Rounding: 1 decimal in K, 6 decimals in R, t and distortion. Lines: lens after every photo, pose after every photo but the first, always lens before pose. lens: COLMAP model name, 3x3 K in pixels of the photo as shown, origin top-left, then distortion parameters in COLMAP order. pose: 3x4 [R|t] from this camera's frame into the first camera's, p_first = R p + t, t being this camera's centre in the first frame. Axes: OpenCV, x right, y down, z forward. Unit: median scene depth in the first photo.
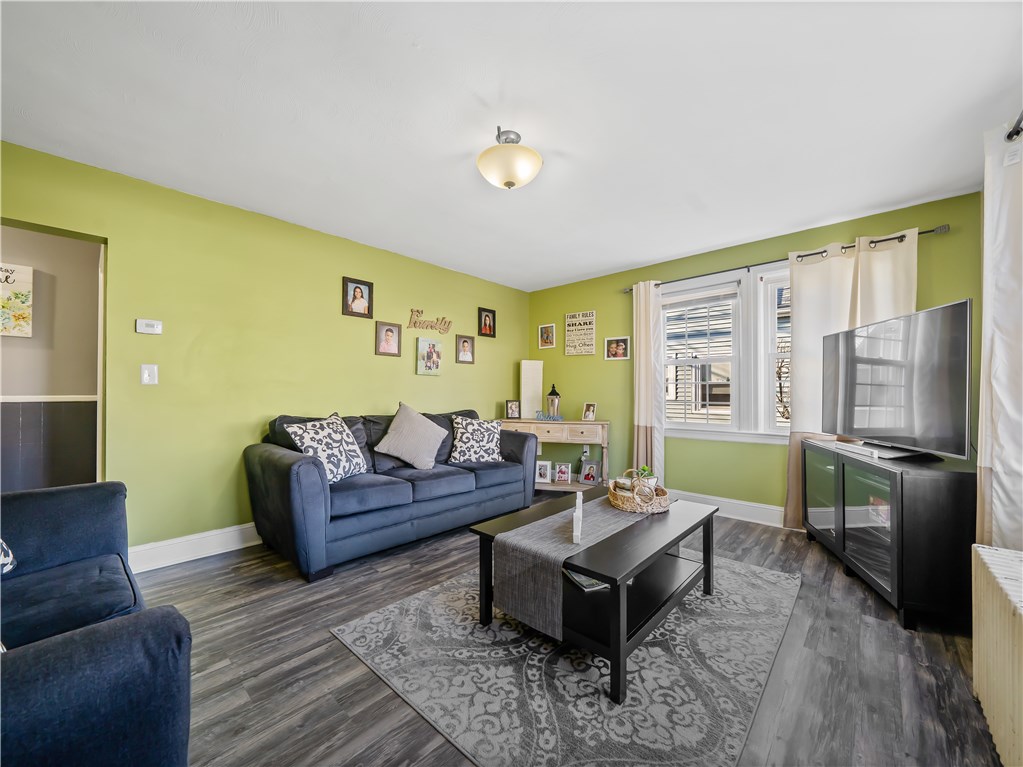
lens RADIAL K [[402.0, 0, 511.5], [0, 402.0, 386.4], [0, 0, 1]] dist [-0.006070, -0.000521]
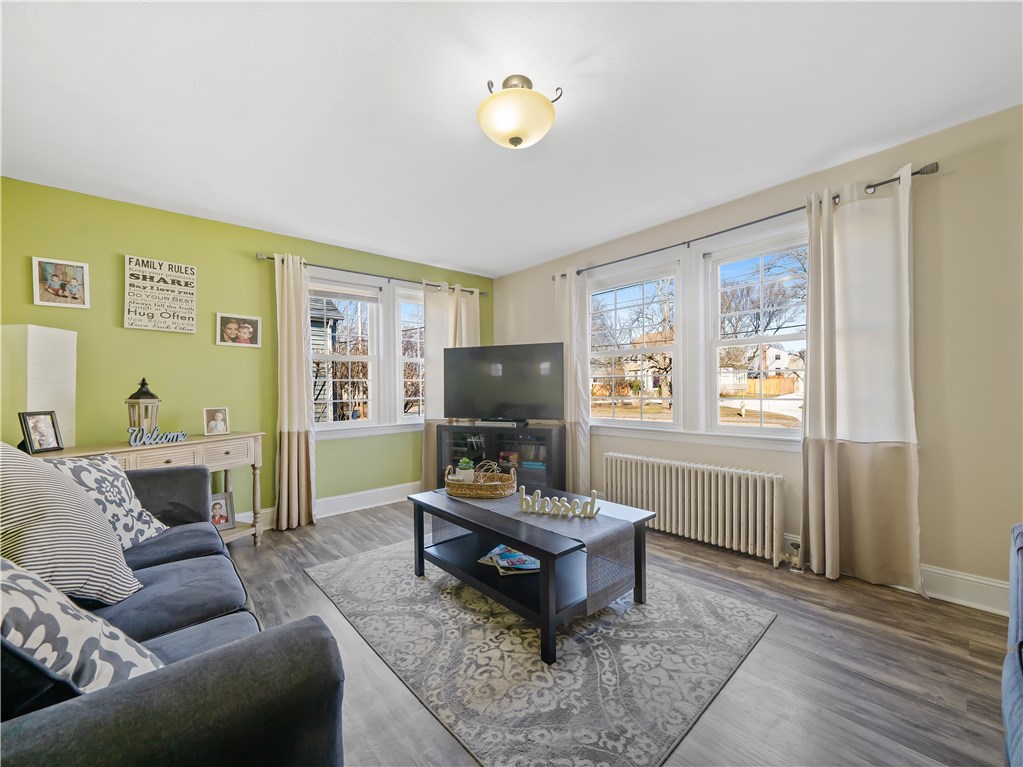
lens RADIAL K [[402.0, 0, 510.9], [0, 402.0, 389.9], [0, 0, 1]] dist [-0.006070, -0.000521]
pose [[0.106773, -0.007063, 0.994258, -0.410480], [-0.002971, 0.999968, 0.007422, 0.005139], [-0.994279, -0.003746, 0.106748, 0.446346]]
